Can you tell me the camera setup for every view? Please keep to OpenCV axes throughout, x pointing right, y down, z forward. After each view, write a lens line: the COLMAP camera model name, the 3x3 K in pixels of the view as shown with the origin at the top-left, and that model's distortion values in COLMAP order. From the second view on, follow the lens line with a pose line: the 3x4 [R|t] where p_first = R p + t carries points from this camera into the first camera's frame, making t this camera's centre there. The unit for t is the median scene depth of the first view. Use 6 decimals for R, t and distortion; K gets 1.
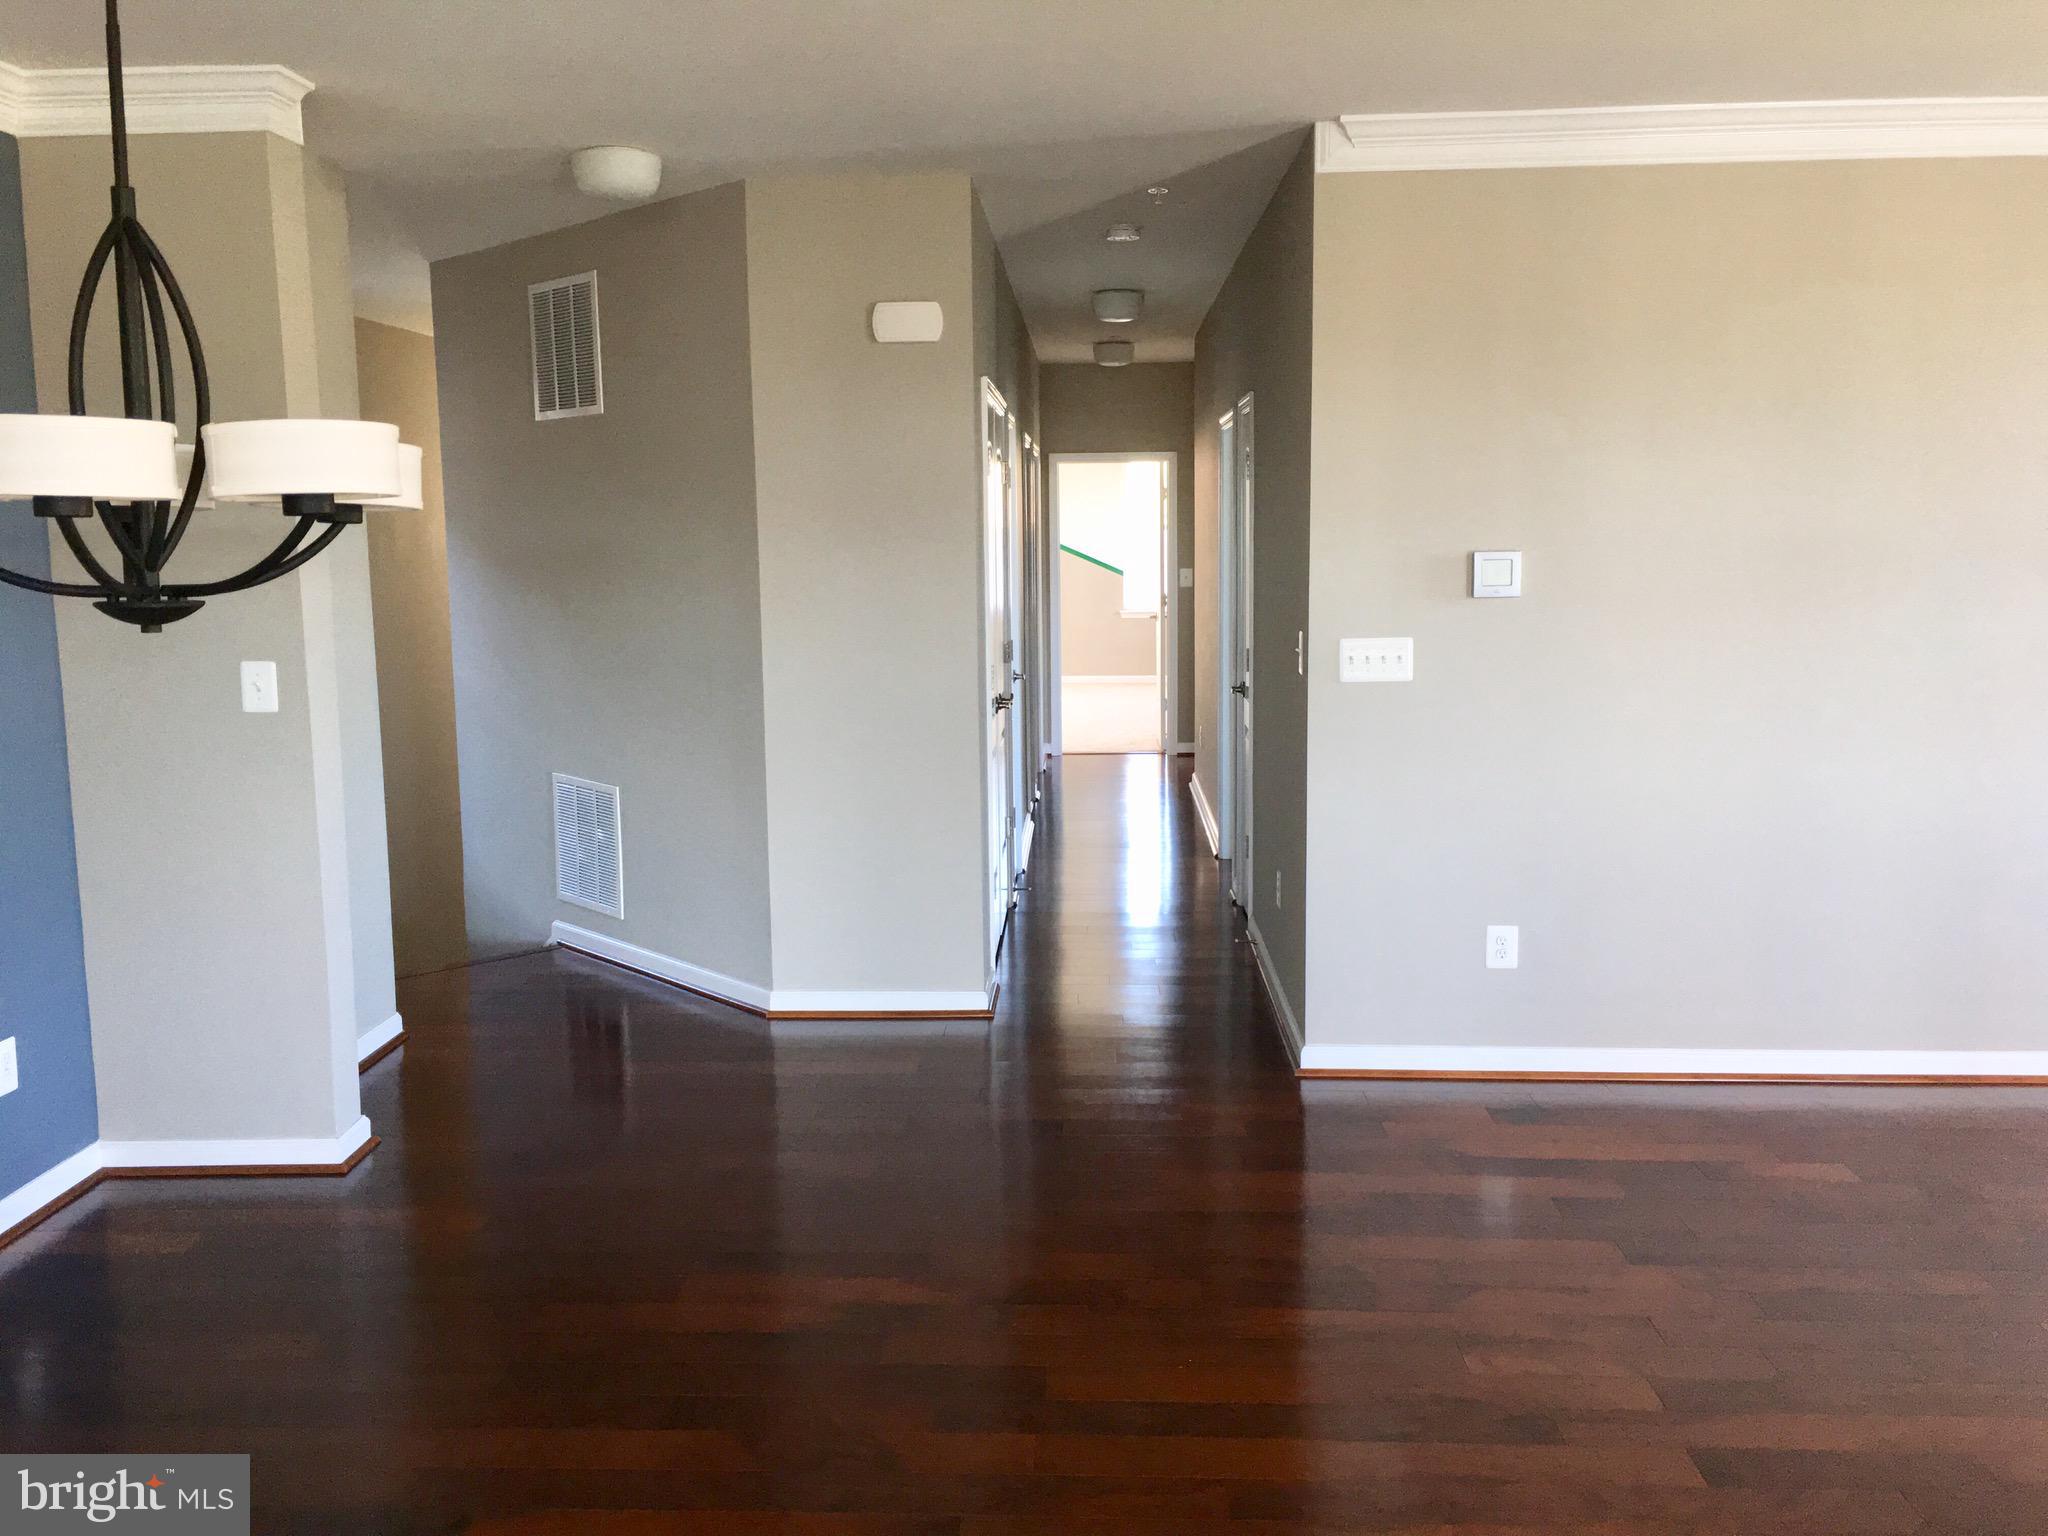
lens RADIAL K [[1749.9, 0, 1020.2], [0, 1749.9, 747.8], [0, 0, 1]] dist [0.079075, -0.099200]
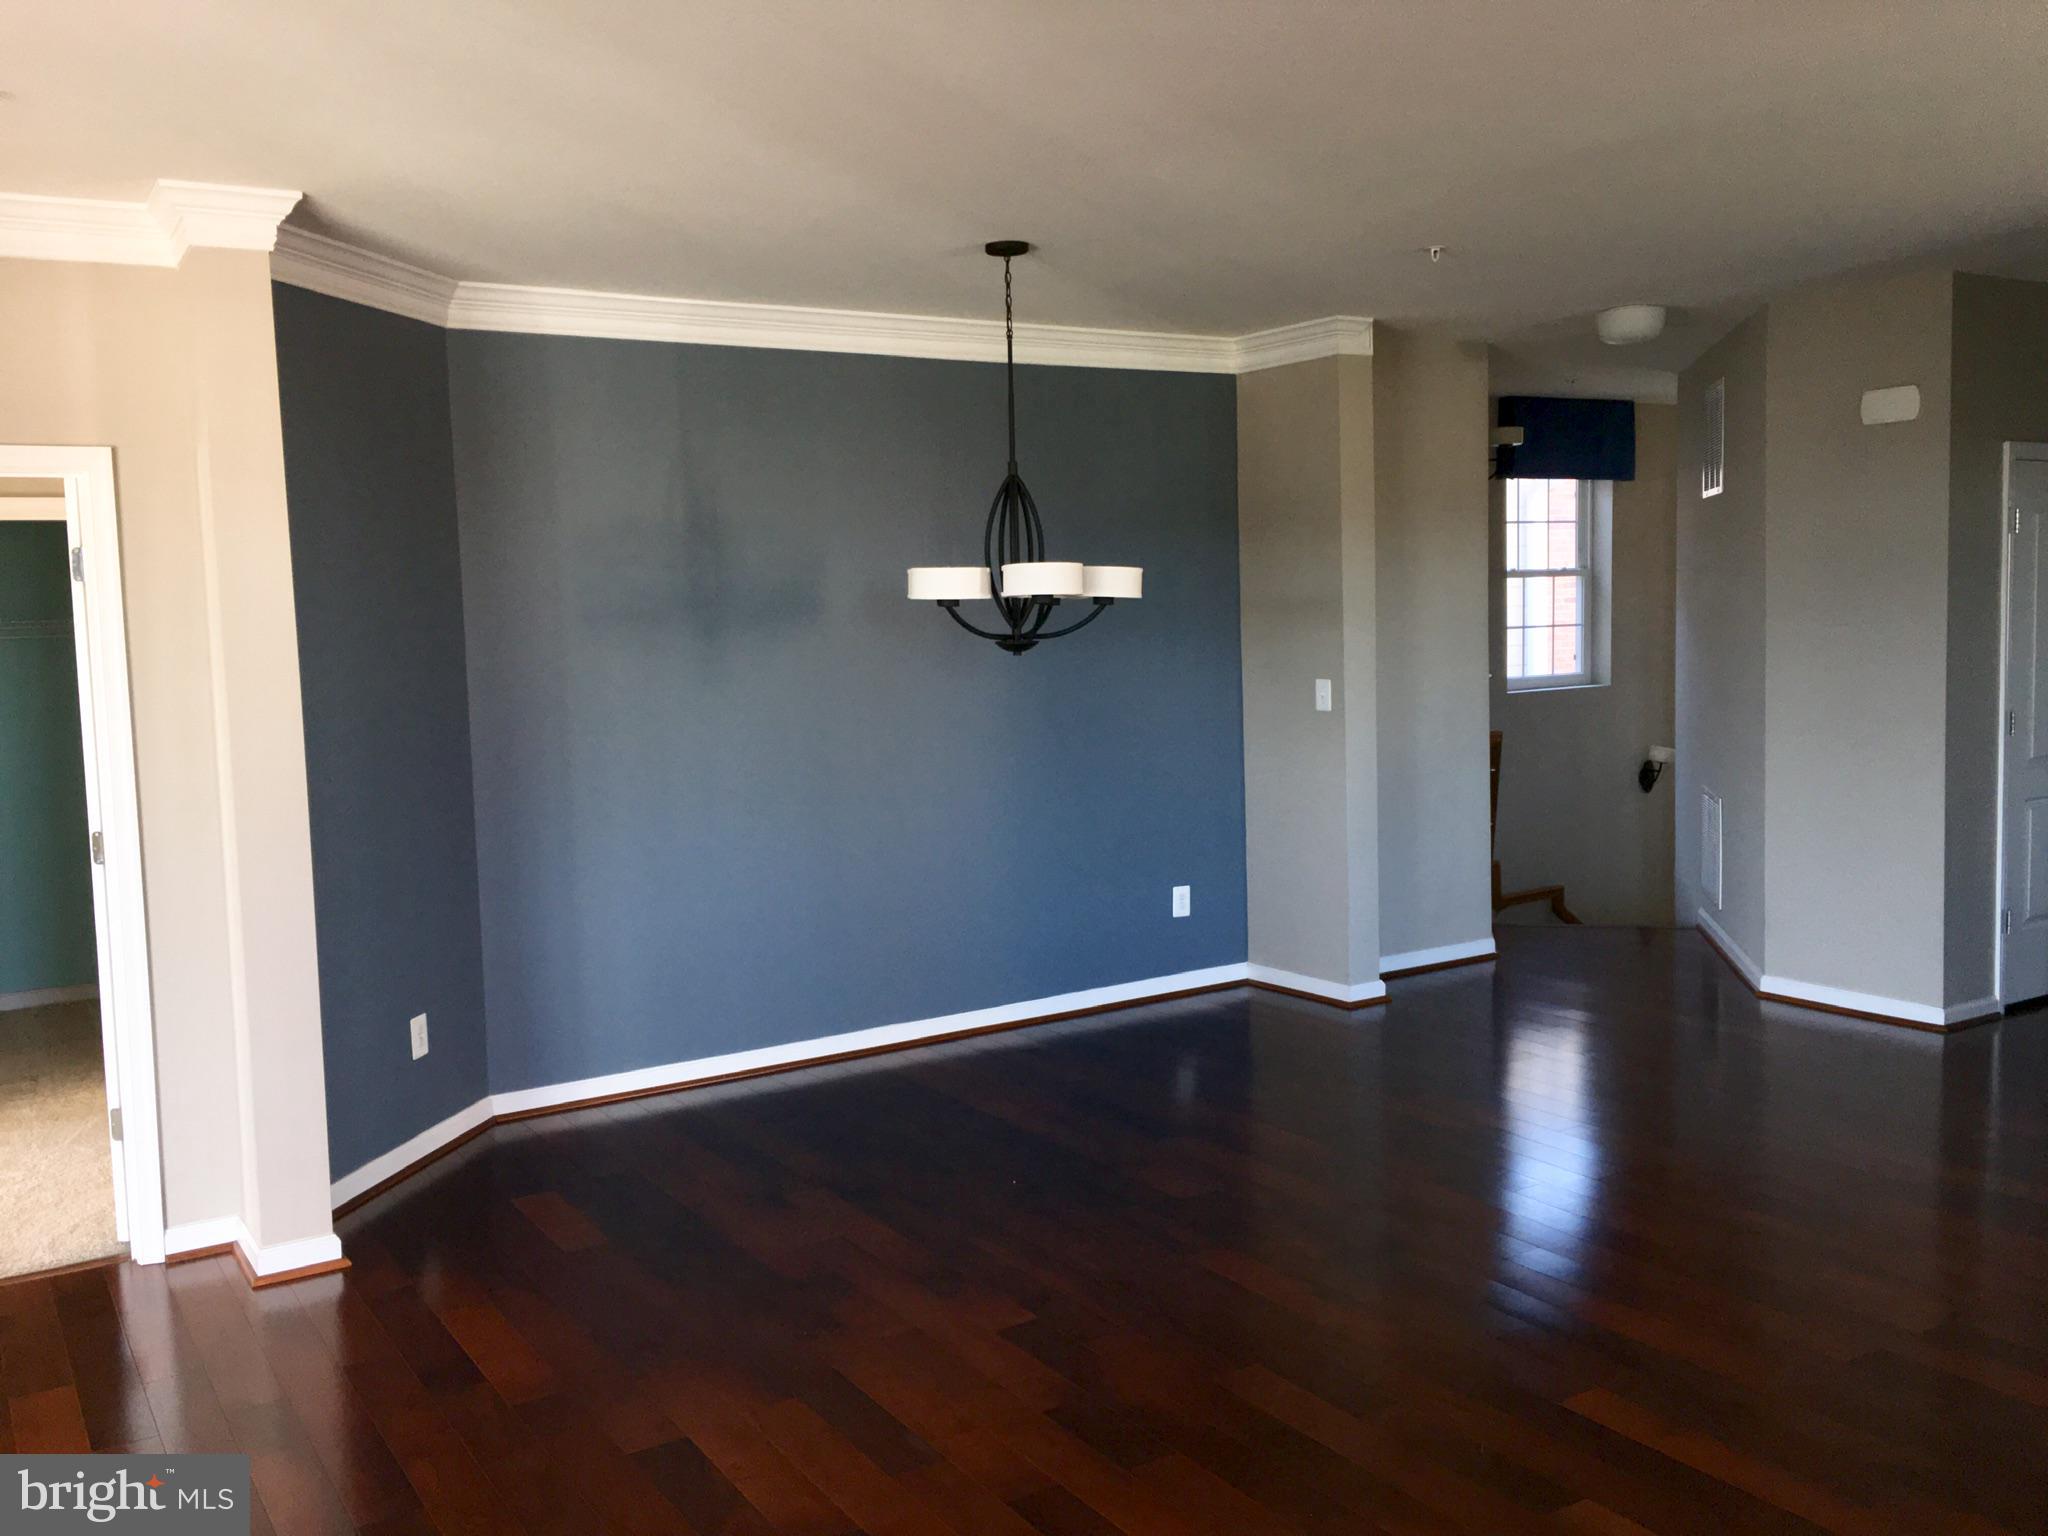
lens RADIAL K [[1749.9, 0, 1020.2], [0, 1749.9, 747.8], [0, 0, 1]] dist [0.079075, -0.099200]
pose [[0.580211, 0.065319, -0.811843, 0.739307], [-0.081982, 0.996400, 0.021577, 0.002190], [0.810329, 0.054037, 0.583478, -0.160623]]
